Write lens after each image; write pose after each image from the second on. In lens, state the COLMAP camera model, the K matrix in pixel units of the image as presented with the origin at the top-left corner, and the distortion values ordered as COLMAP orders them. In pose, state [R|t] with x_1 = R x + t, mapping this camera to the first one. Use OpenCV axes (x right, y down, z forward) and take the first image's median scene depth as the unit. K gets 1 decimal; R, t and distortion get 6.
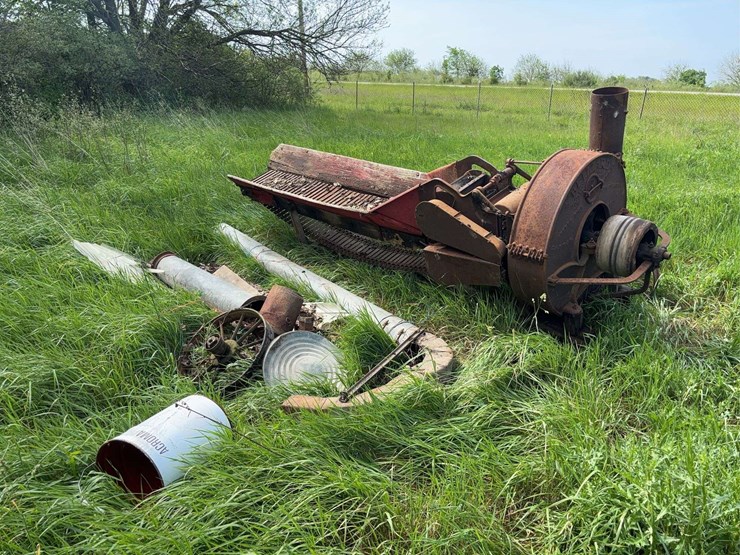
lens RADIAL K [[553.0, 0, 350.4], [0, 553.0, 278.7], [0, 0, 1]] dist [0.049567, -0.041784]
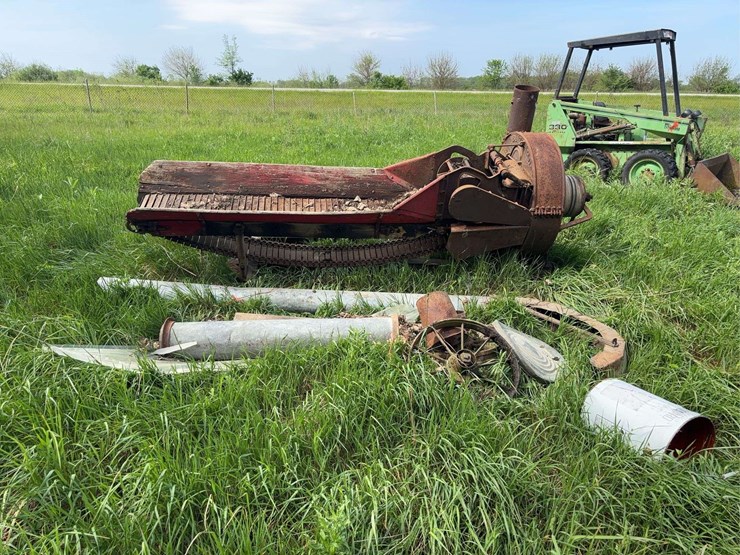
lens RADIAL K [[568.1, 0, 364.8], [0, 568.1, 278.5], [0, 0, 1]] dist [0.039834, -0.049556]
pose [[0.624706, -0.265538, 0.734324, -0.843320], [0.263945, 0.956859, 0.121465, -0.147533], [-0.734898, 0.117941, 0.667843, 0.368848]]
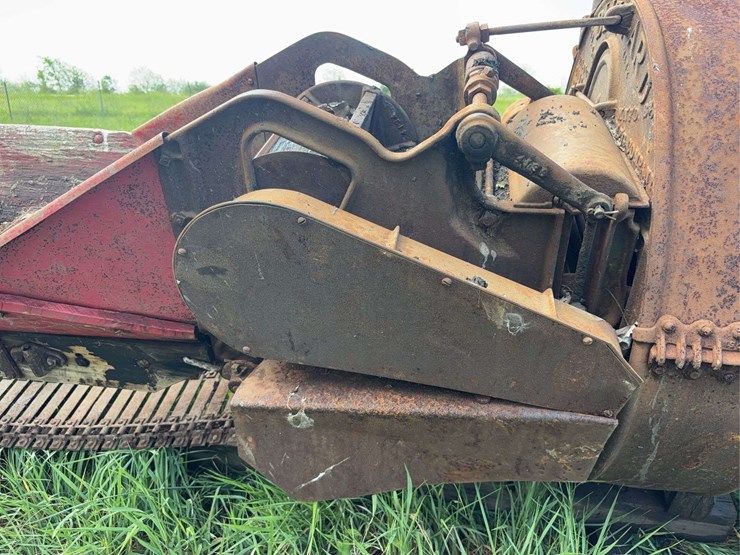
lens RADIAL K [[568.1, 0, 364.8], [0, 568.1, 278.5], [0, 0, 1]] dist [0.039834, -0.049556]
pose [[0.796883, -0.191757, 0.572893, 0.046190], [0.209300, 0.977190, 0.035950, -0.102171], [-0.566719, 0.091258, 0.818842, 0.751892]]
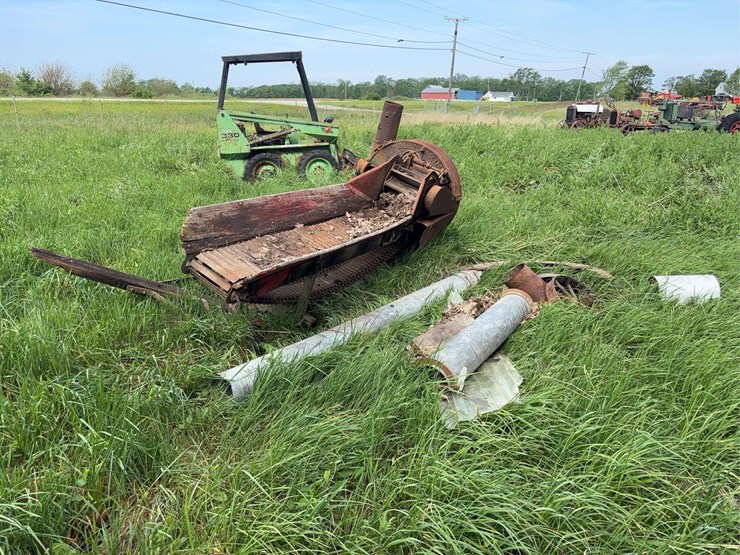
lens RADIAL K [[568.1, 0, 364.8], [0, 568.1, 278.5], [0, 0, 1]] dist [0.039834, -0.049556]
pose [[-0.278675, -0.316499, 0.906735, -1.088075], [0.303092, 0.866903, 0.395747, -0.525965], [-0.911304, 0.385109, -0.145656, 1.374520]]
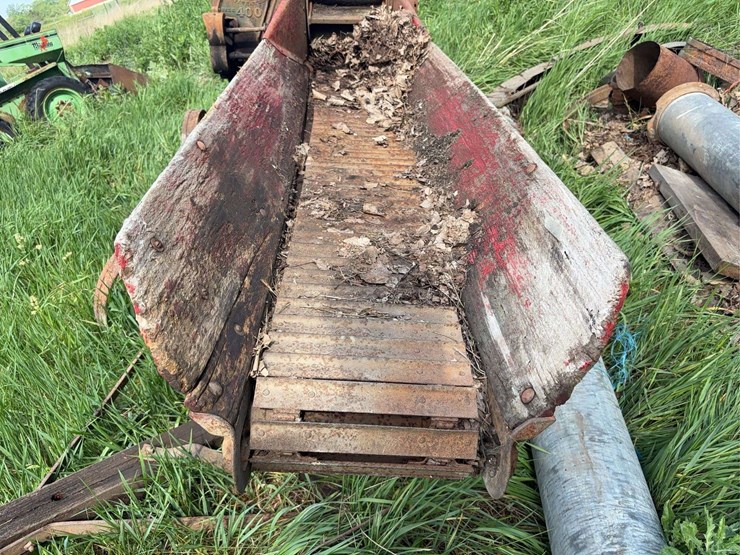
lens RADIAL K [[568.1, 0, 364.8], [0, 568.1, 278.5], [0, 0, 1]] dist [0.039834, -0.049556]
pose [[-0.718958, -0.198470, 0.666115, -0.368364], [0.473337, 0.561980, 0.678329, -0.433861], [-0.508971, 0.802987, -0.310096, 1.476741]]
